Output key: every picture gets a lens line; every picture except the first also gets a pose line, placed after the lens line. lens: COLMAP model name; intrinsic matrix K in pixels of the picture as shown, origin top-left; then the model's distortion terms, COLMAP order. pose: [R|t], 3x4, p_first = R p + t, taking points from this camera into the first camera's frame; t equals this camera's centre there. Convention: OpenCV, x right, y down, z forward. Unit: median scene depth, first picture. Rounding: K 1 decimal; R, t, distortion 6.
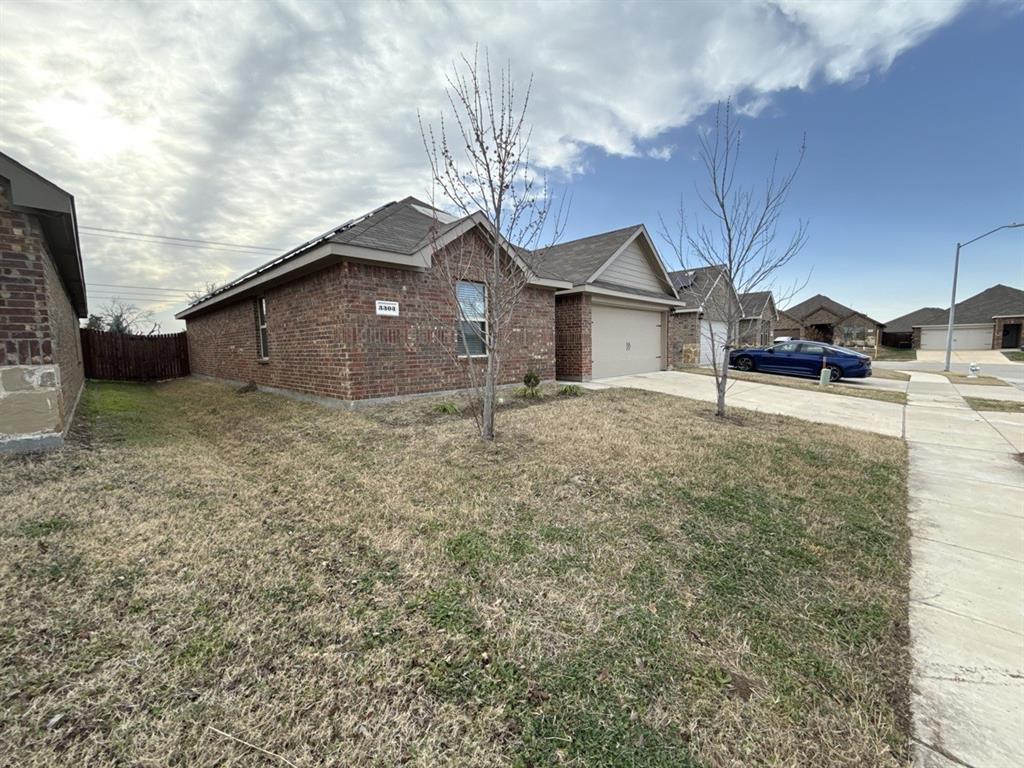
lens RADIAL K [[407.3, 0, 512.0], [0, 407.3, 384.0], [0, 0, 1]] dist [-0.000017, -0.000479]
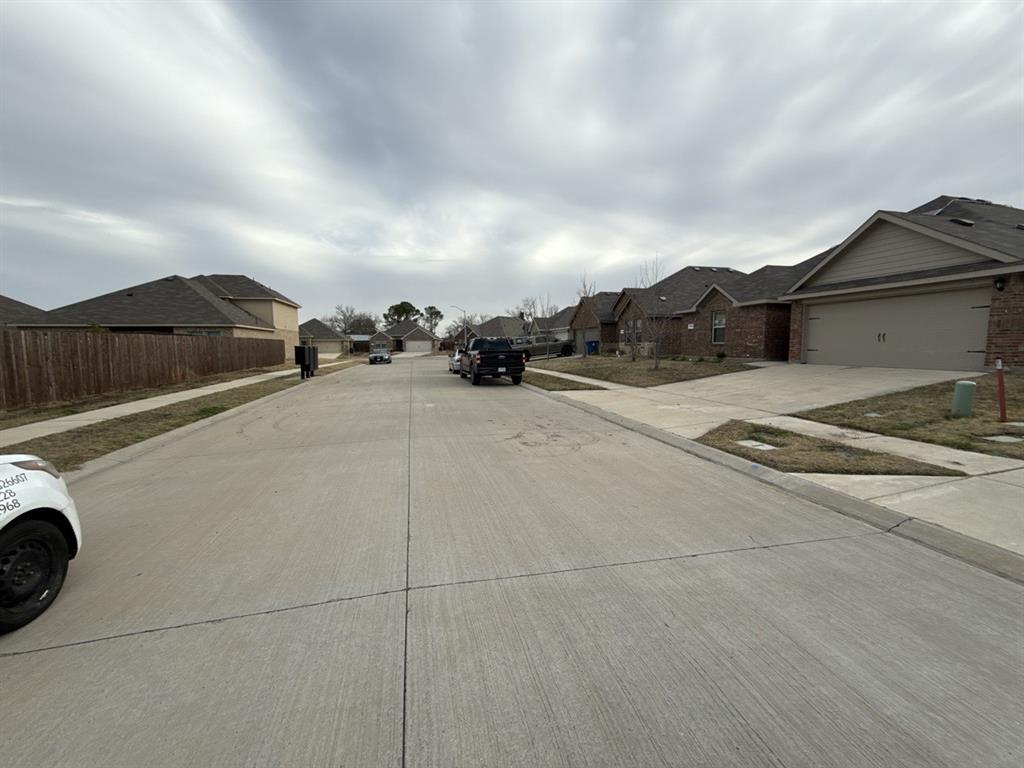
lens RADIAL K [[407.3, 0, 512.0], [0, 407.3, 384.0], [0, 0, 1]] dist [-0.000017, -0.000479]
pose [[-0.529470, 0.101704, -0.842210, 2.455759], [-0.059878, 0.985831, 0.156690, -0.129307], [0.846213, 0.133393, -0.515878, 1.219700]]
